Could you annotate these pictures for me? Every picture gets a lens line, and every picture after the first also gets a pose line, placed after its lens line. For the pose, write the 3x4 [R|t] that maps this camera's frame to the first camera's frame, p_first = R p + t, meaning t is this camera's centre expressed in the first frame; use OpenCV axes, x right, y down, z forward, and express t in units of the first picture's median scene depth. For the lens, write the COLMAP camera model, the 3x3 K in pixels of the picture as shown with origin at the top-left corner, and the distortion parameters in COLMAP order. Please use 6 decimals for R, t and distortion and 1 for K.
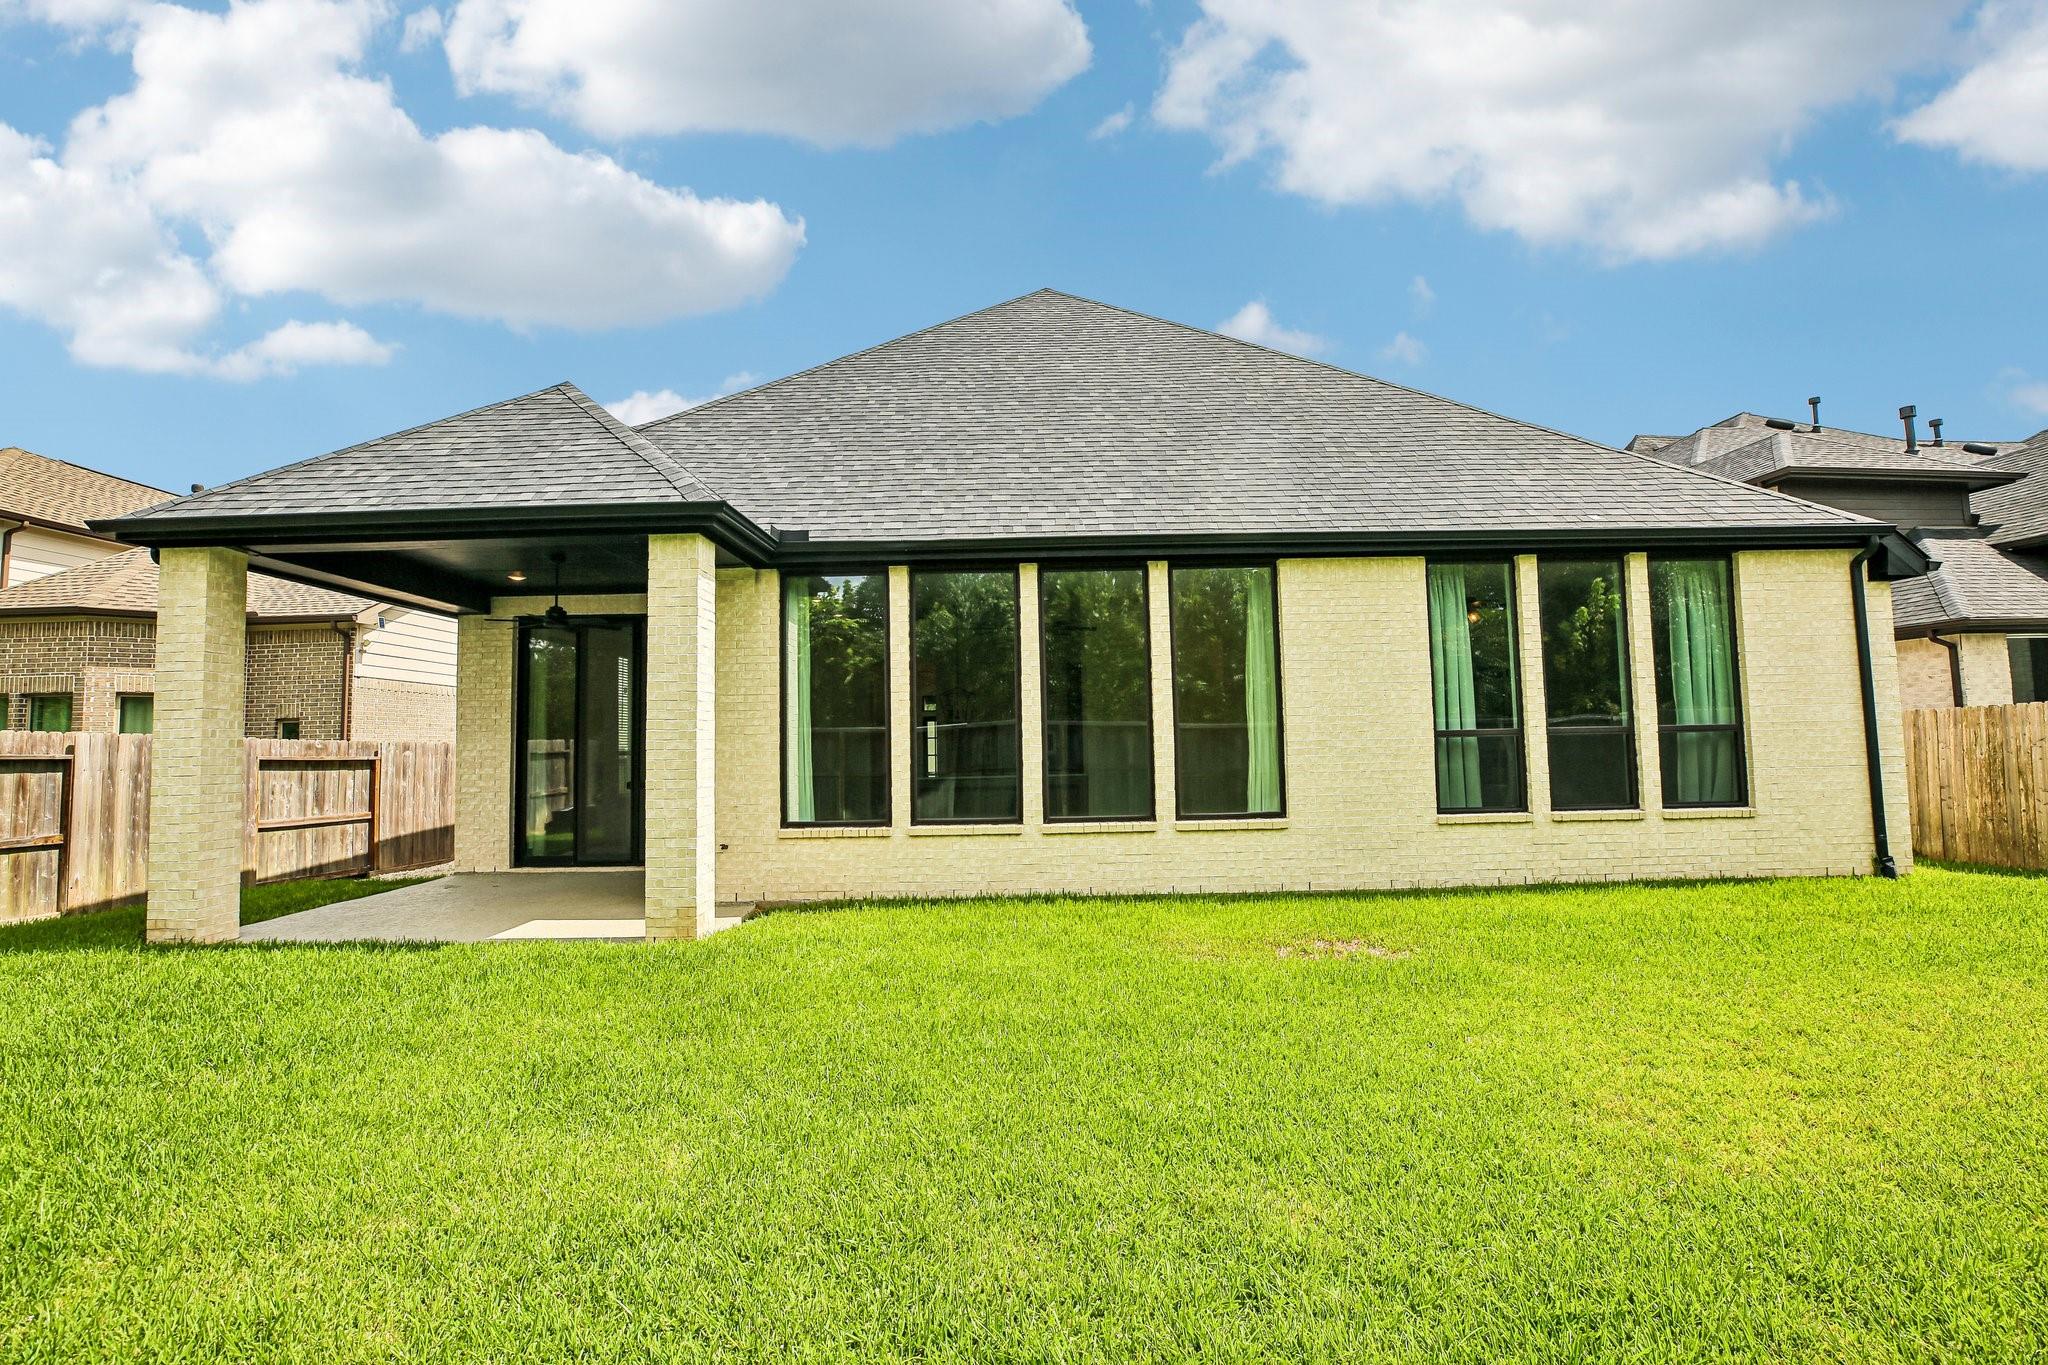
lens RADIAL K [[934.4, 0, 1000.2], [0, 934.4, 687.1], [0, 0, 1]] dist [-0.045505, 0.016545]
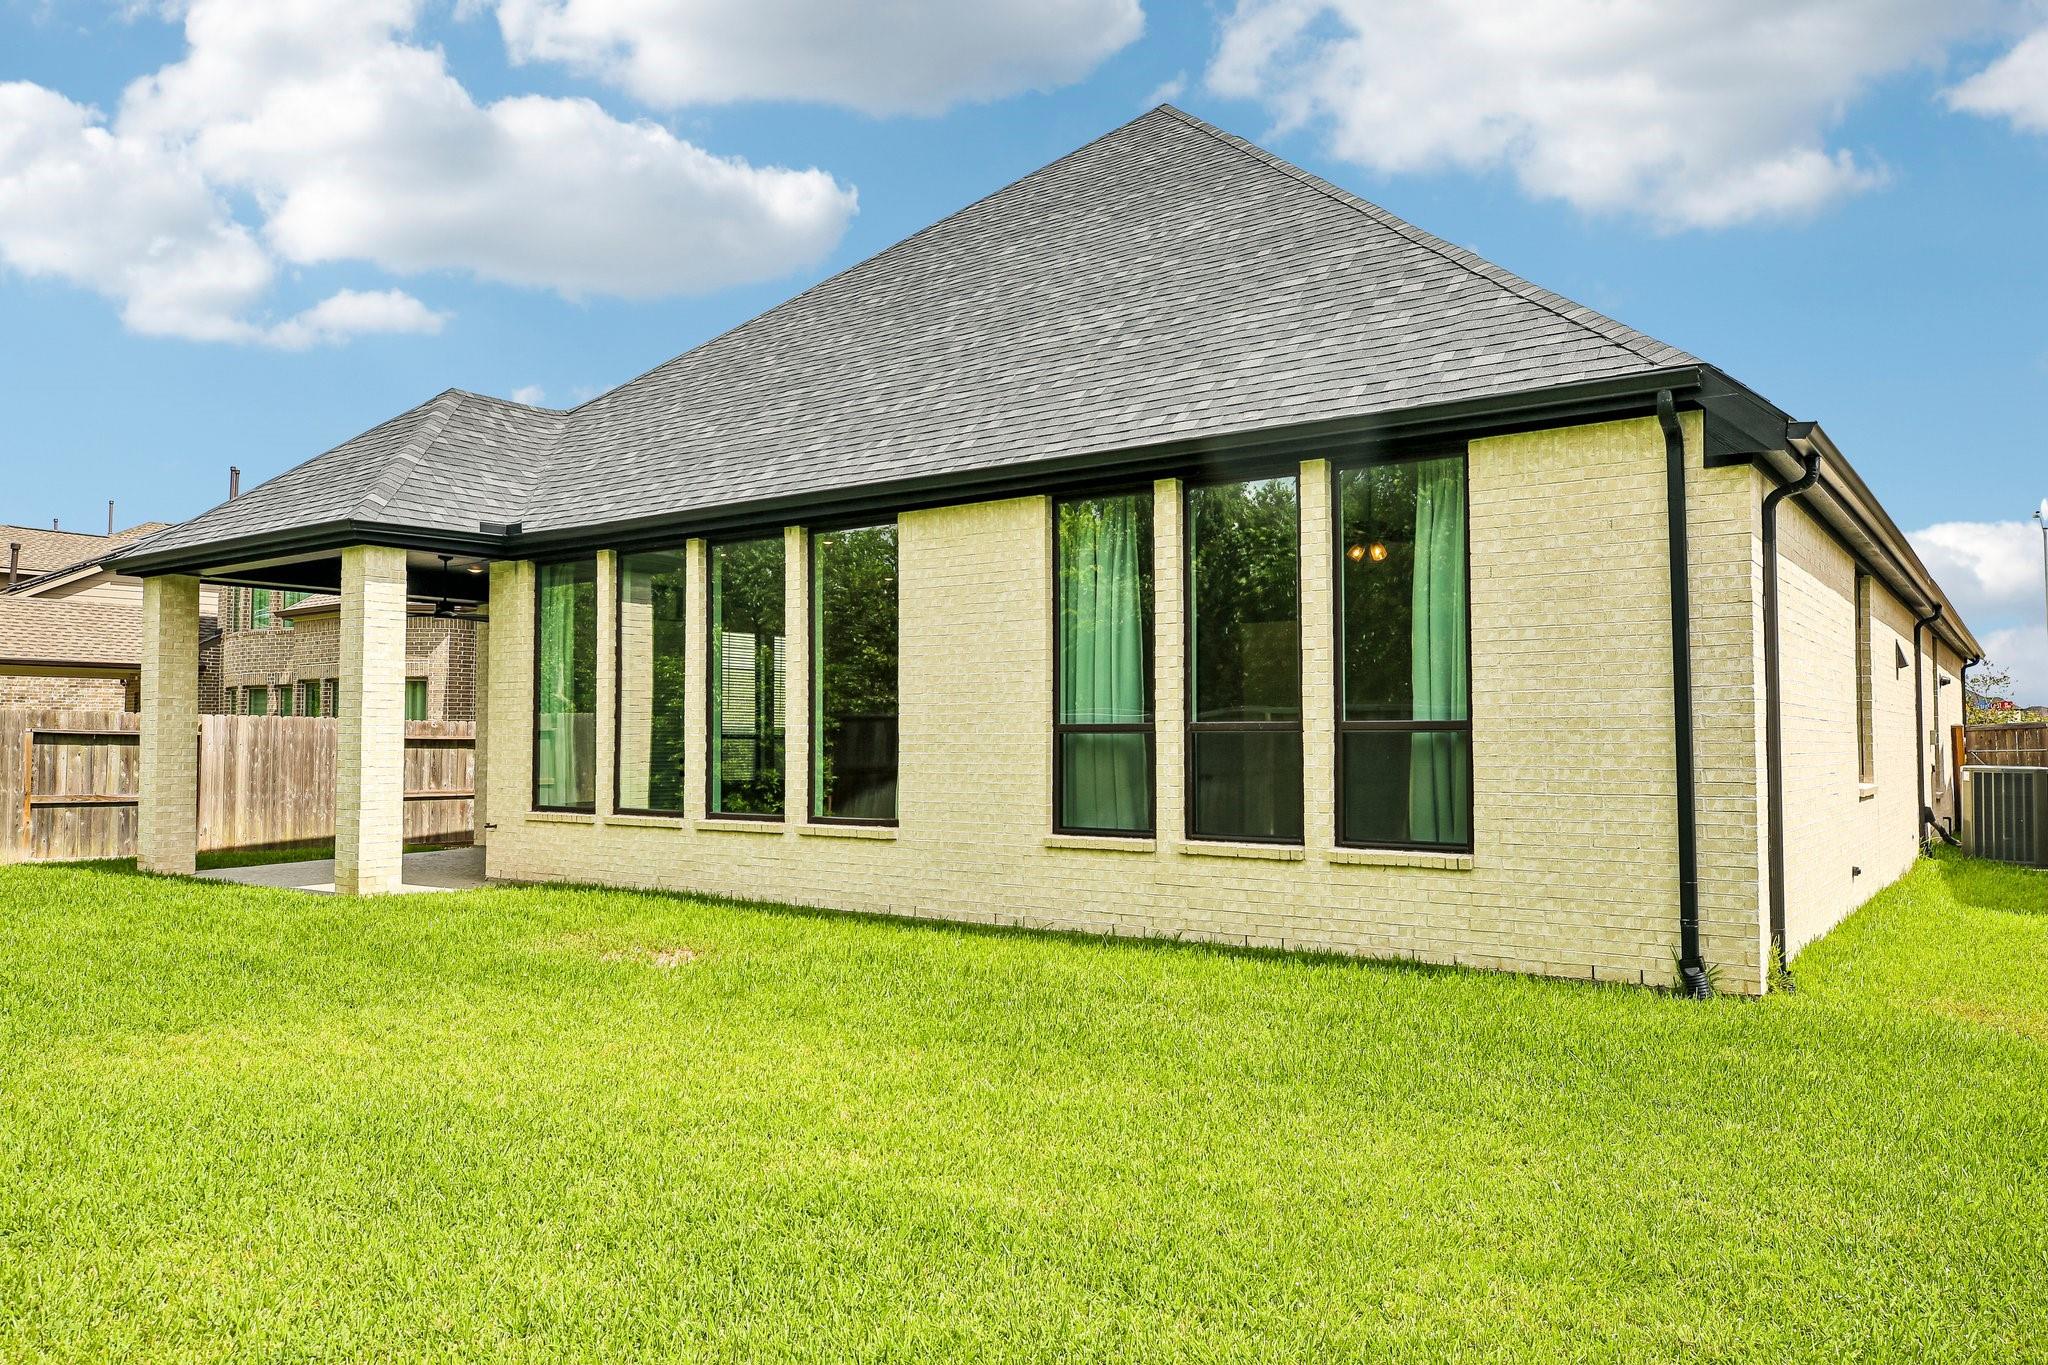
lens RADIAL K [[1515.2, 0, 1024.0], [0, 1515.2, 682.5], [0, 0, 1]] dist [0.021970, 0.001401]
pose [[0.794535, -0.004794, -0.607199, 1.204905], [0.027673, 0.999216, 0.028321, -0.023177], [0.606587, -0.039305, 0.794045, -0.000366]]
